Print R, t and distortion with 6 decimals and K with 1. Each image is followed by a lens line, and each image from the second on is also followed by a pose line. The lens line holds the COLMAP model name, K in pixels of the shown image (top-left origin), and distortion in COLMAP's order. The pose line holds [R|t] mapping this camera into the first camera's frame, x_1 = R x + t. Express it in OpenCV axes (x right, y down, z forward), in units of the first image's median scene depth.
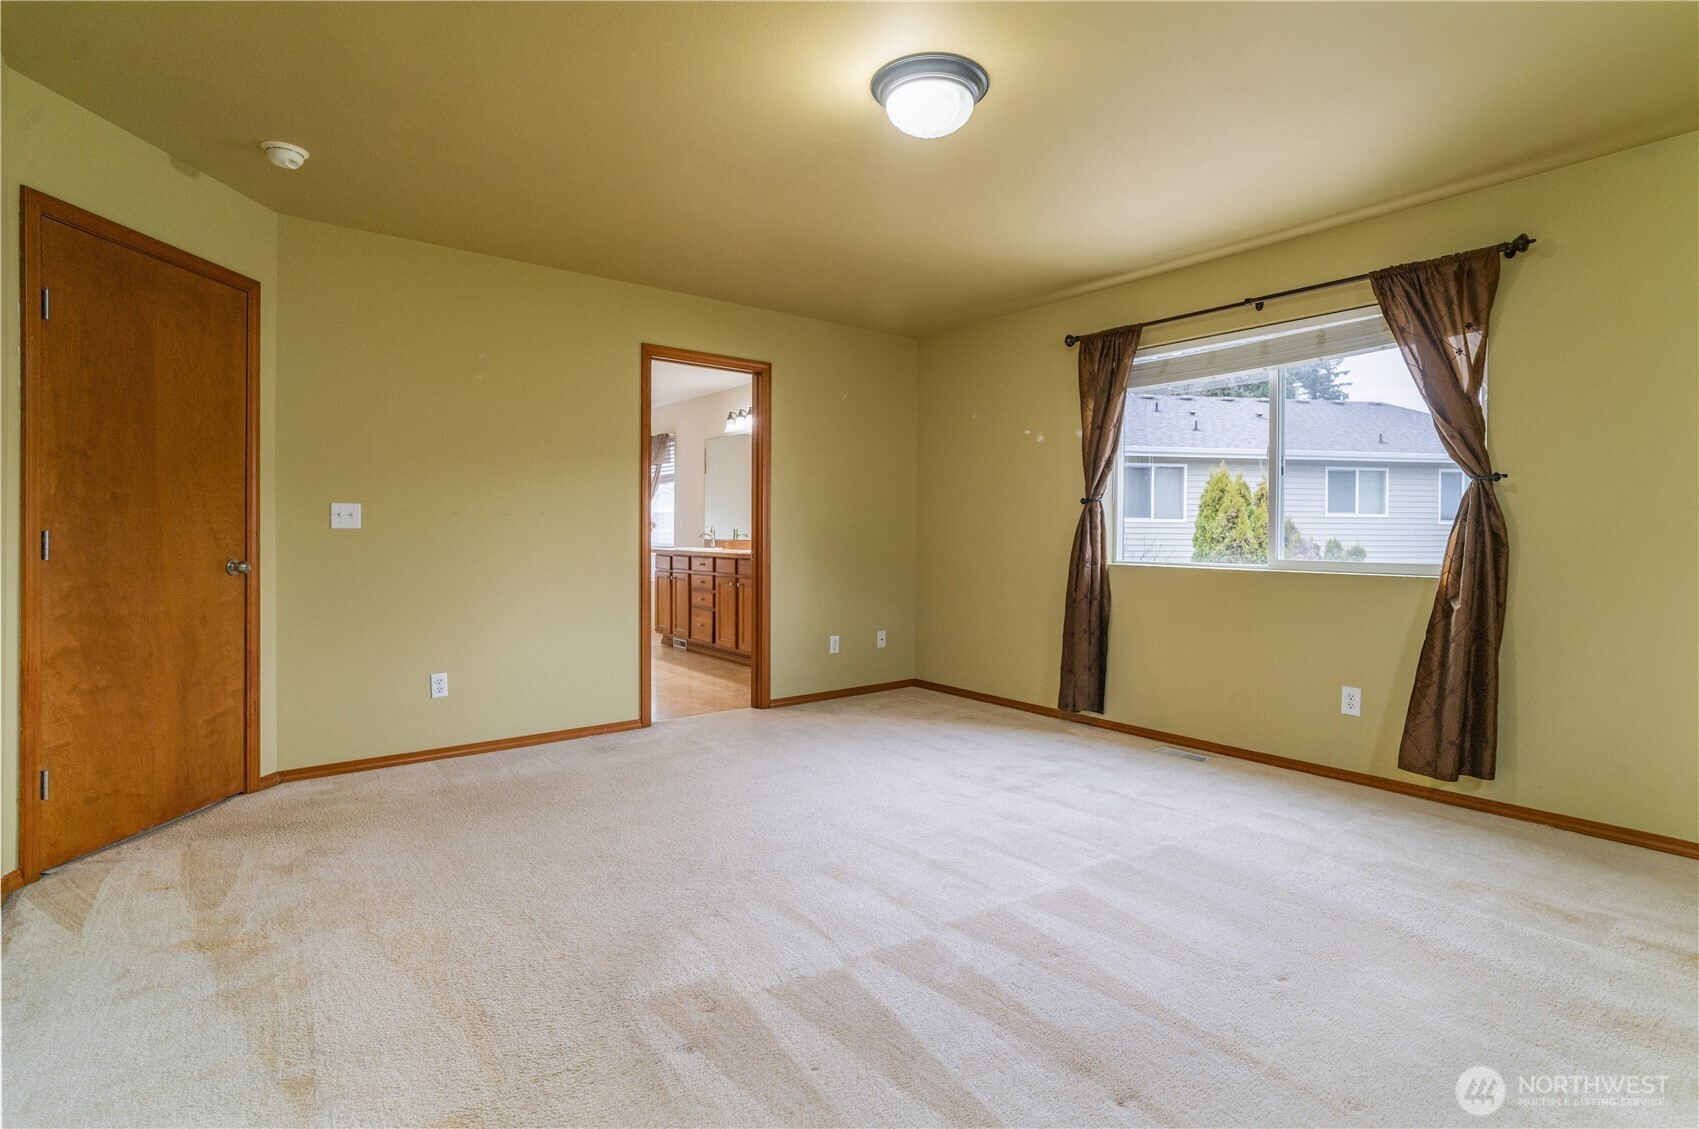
lens RADIAL K [[811.5, 0, 849.7], [0, 811.5, 546.9], [0, 0, 1]] dist [-0.000305, 0.001929]
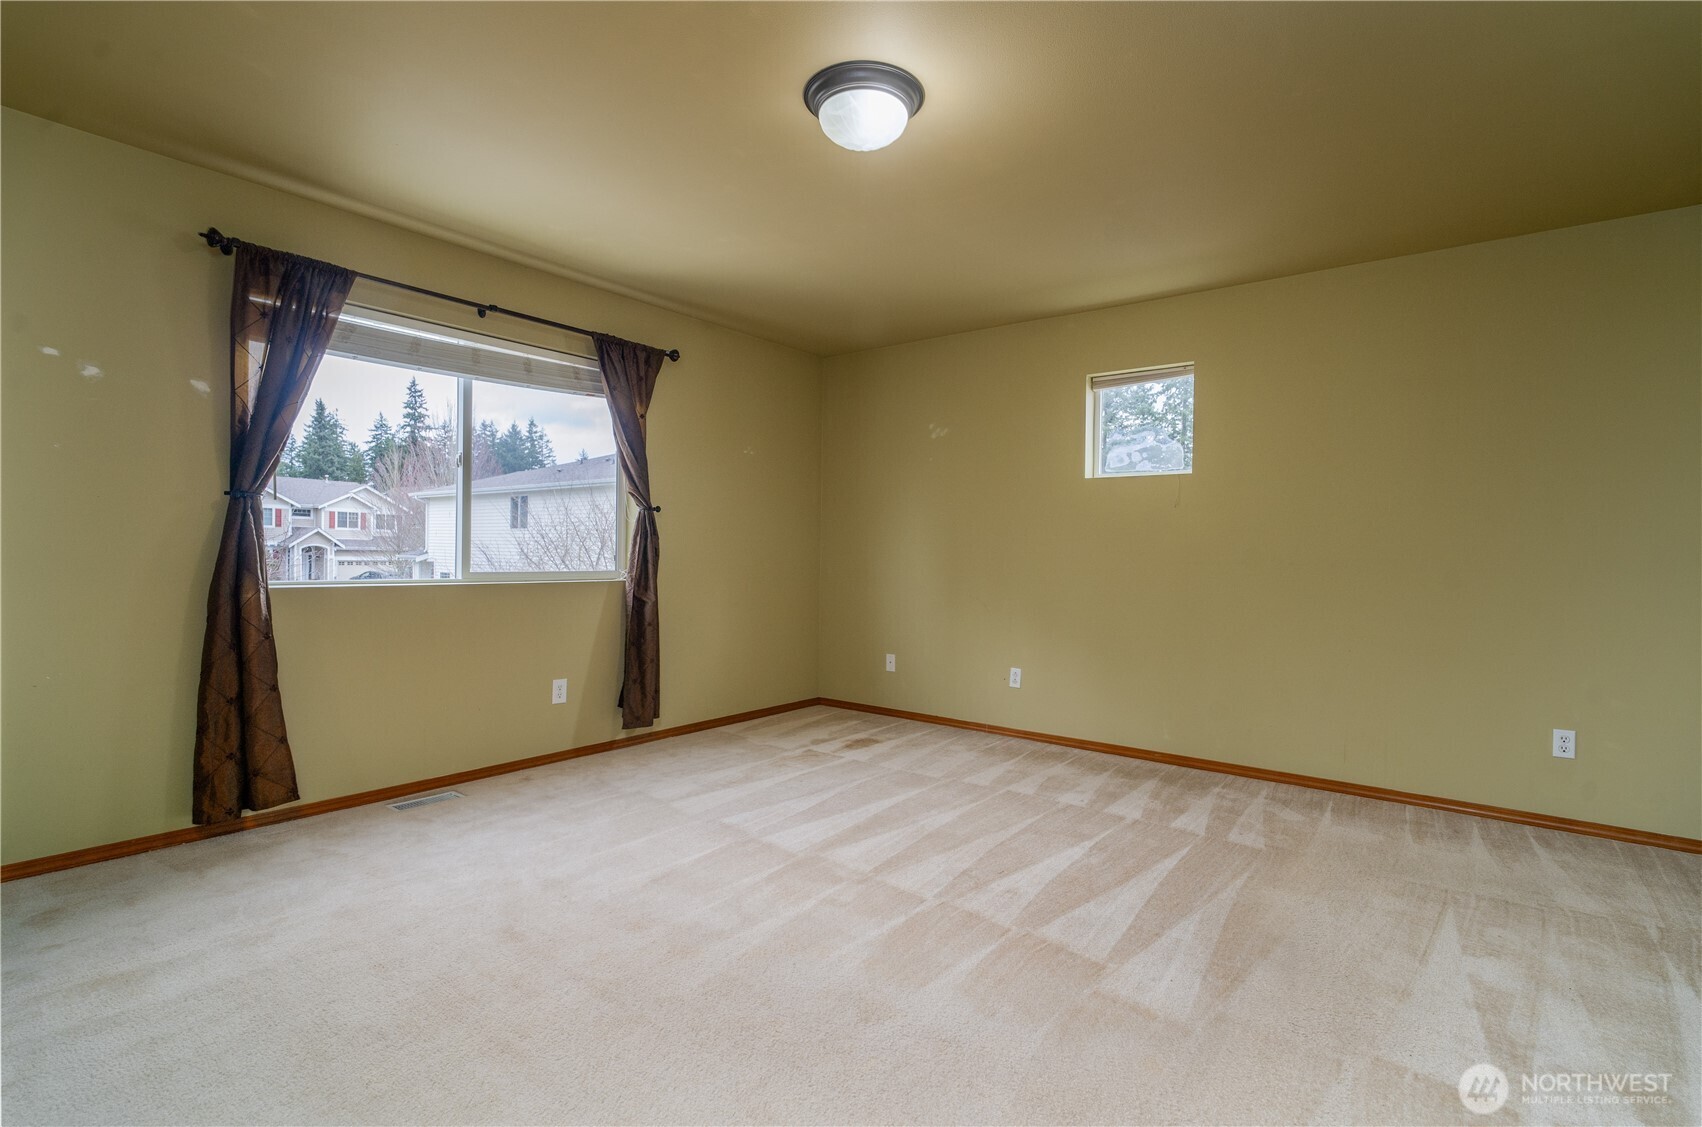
lens RADIAL K [[813.0, 0, 850.2], [0, 813.0, 560.1], [0, 0, 1]] dist [-0.000305, 0.001929]
pose [[-0.223520, -0.005284, 0.974685, -0.599532], [0.014829, 0.999851, 0.008821, -0.000577], [-0.974587, 0.016425, -0.223408, 0.856845]]
